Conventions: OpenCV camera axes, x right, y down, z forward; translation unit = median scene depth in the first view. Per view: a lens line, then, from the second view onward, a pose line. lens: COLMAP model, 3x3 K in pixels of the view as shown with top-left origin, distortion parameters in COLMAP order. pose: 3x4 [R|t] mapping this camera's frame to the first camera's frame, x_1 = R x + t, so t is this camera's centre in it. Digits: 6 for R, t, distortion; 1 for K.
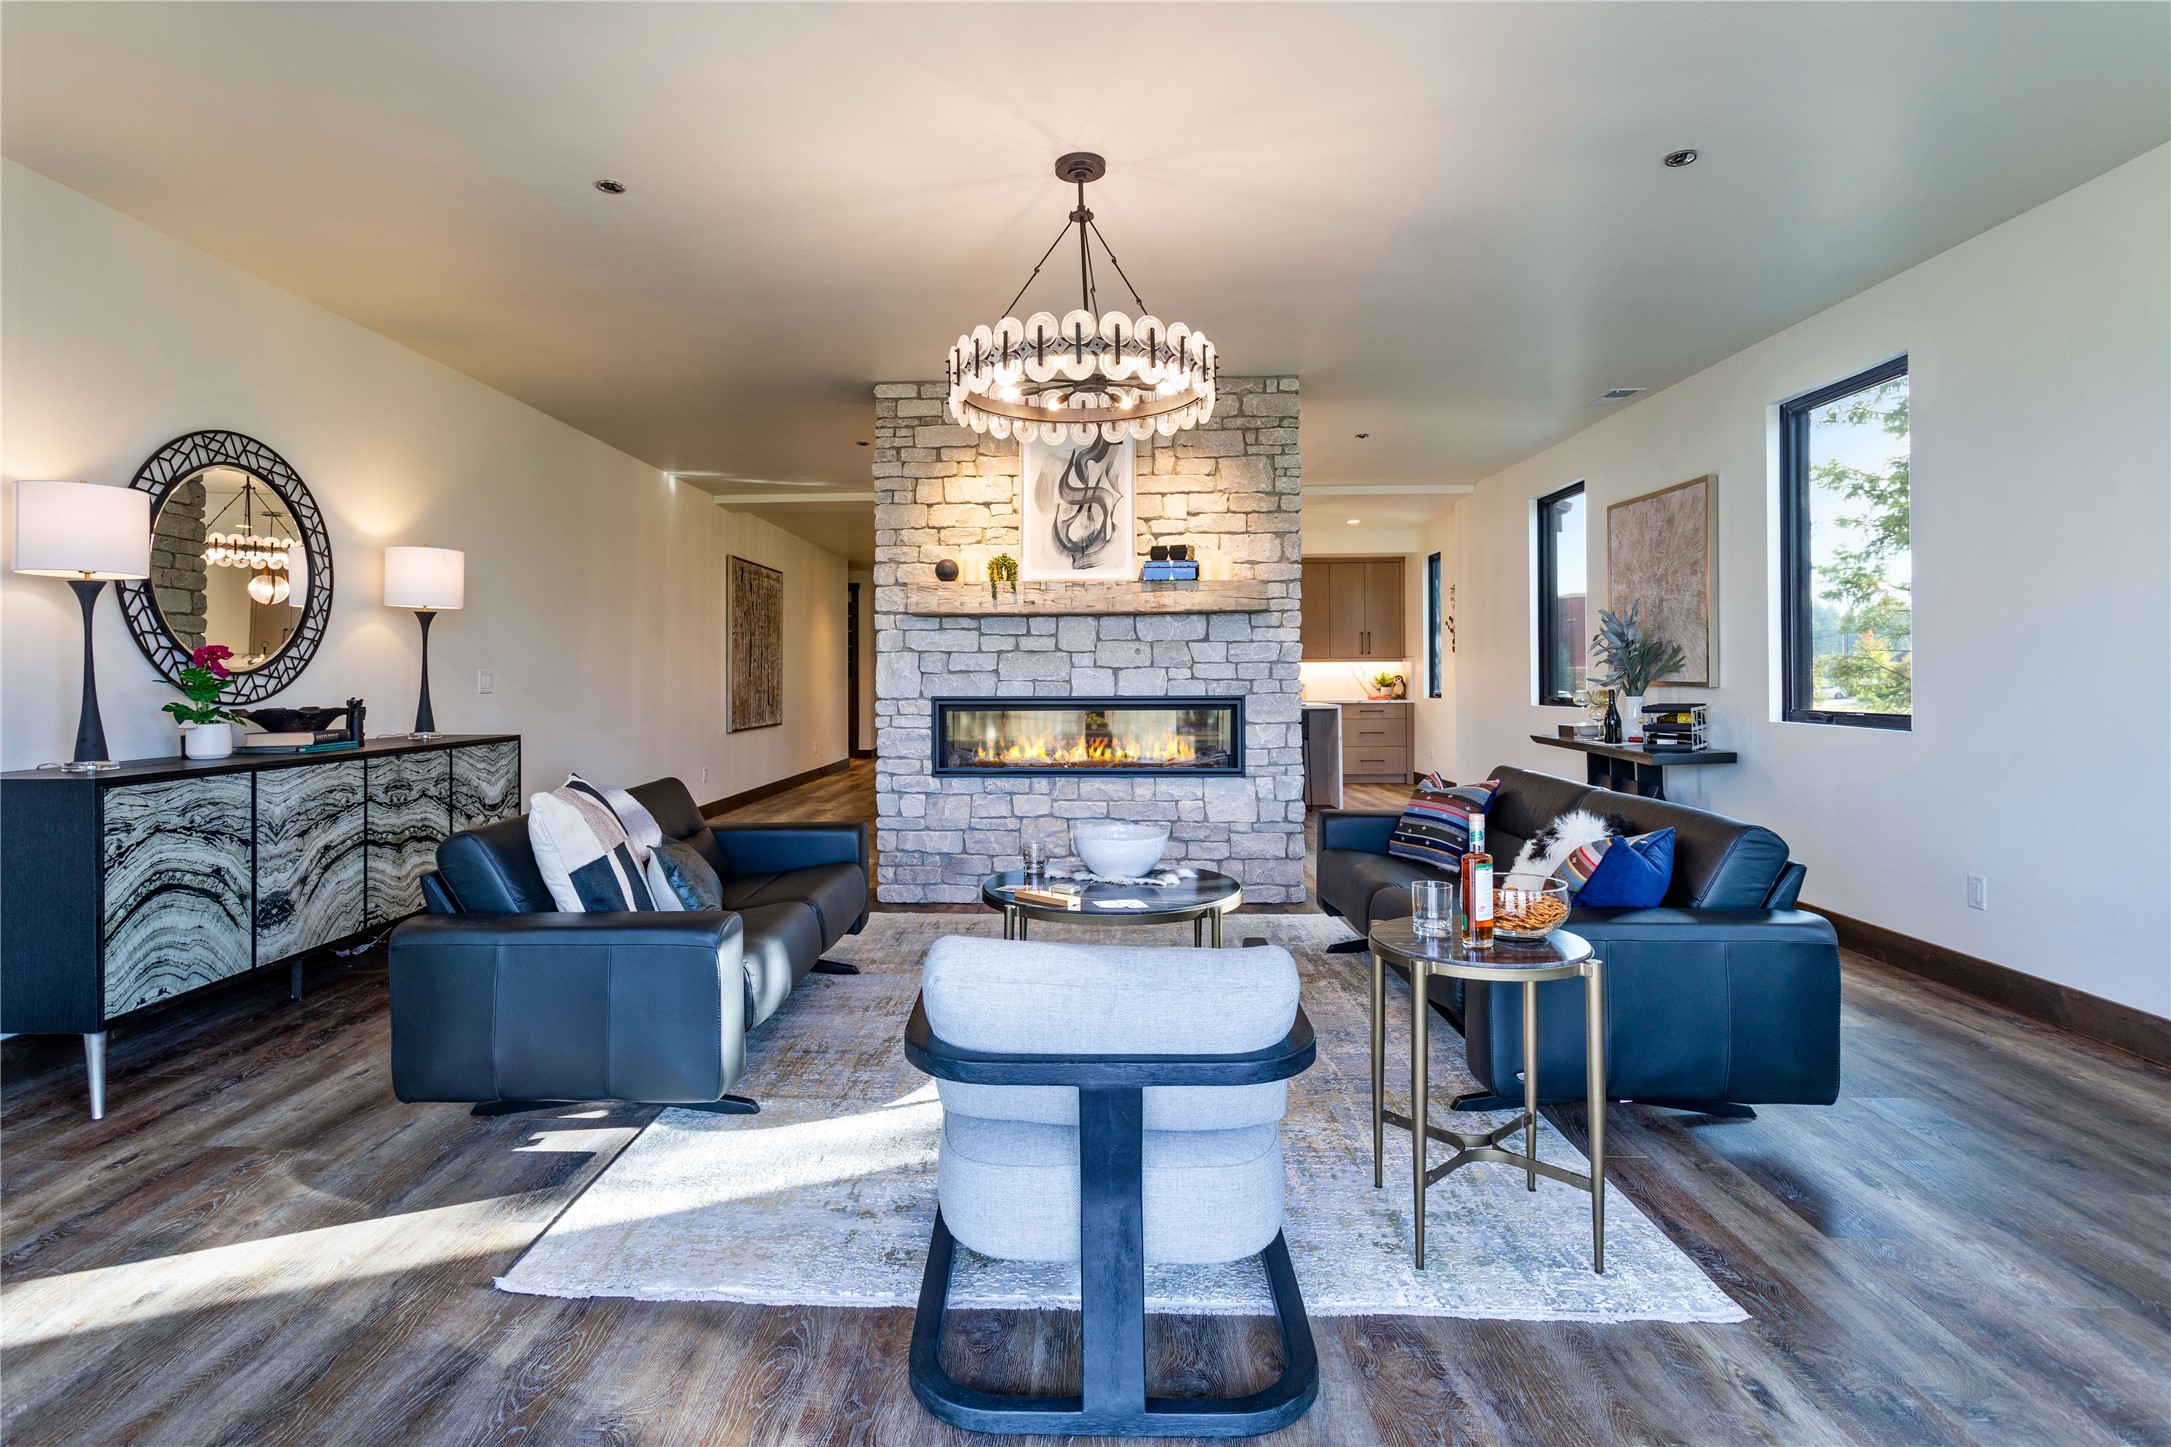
lens RADIAL K [[1044.7, 0, 1031.5], [0, 1044.7, 671.0], [0, 0, 1]] dist [0.004295, -0.000414]
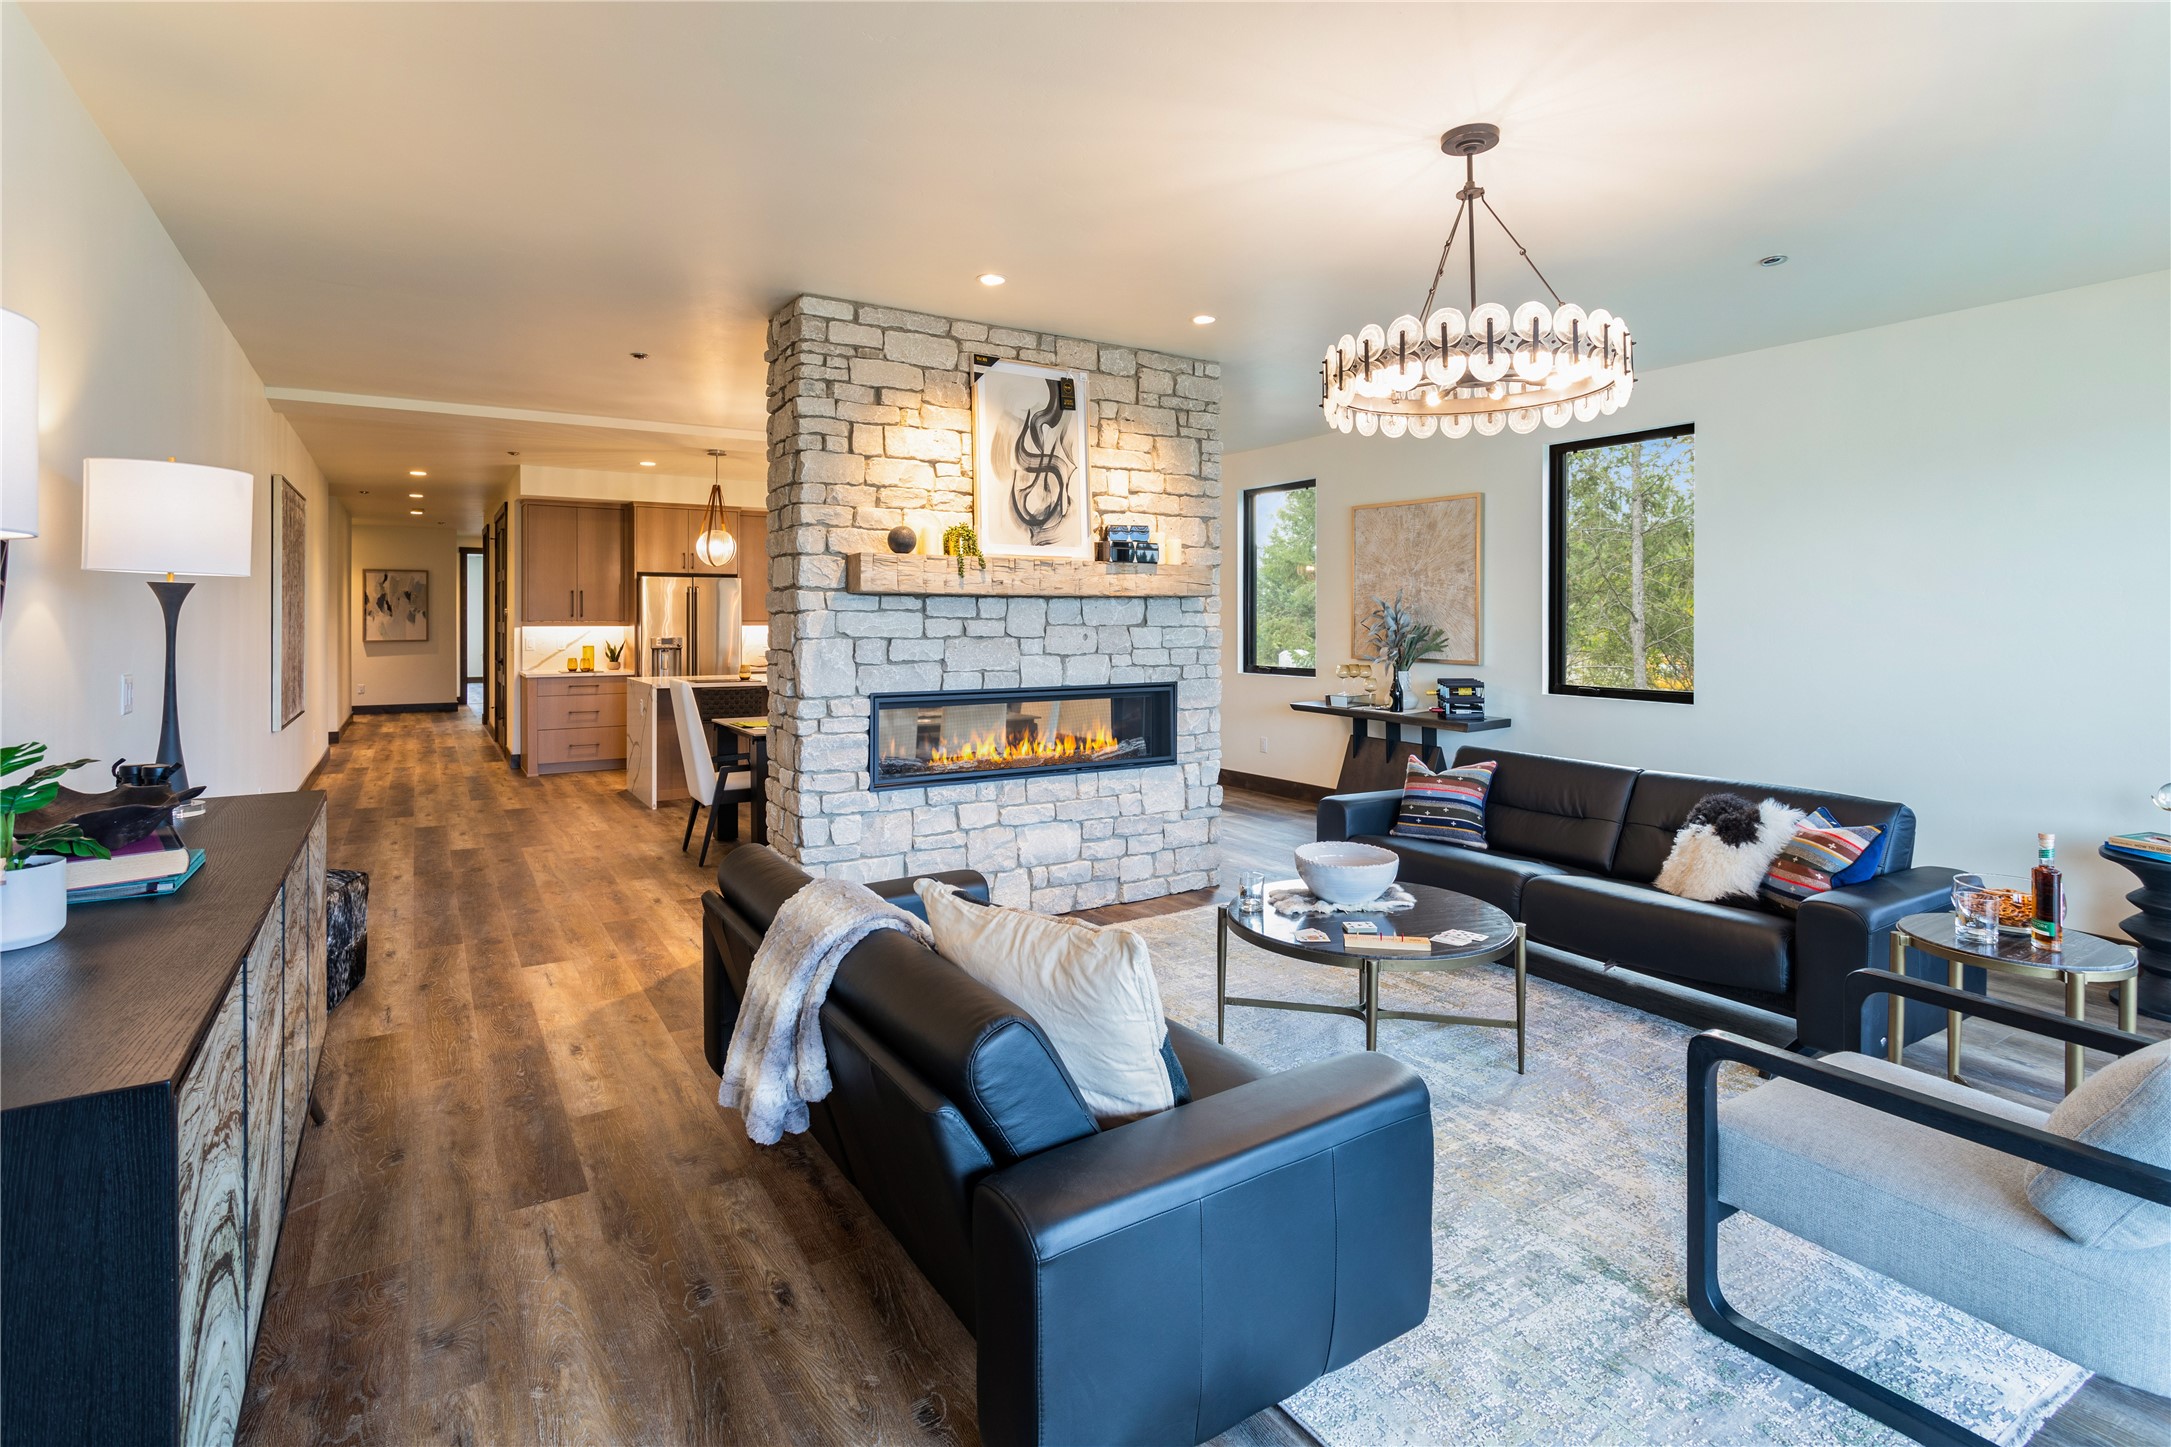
lens RADIAL K [[1044.7, 0, 1034.7], [0, 1044.7, 619.7], [0, 0, 1]] dist [0.004295, -0.000414]
pose [[0.829855, 0.003424, 0.557968, -0.450805], [-0.006668, 0.999971, 0.003780, -0.037281], [-0.557939, -0.006858, 0.829854, 0.260316]]
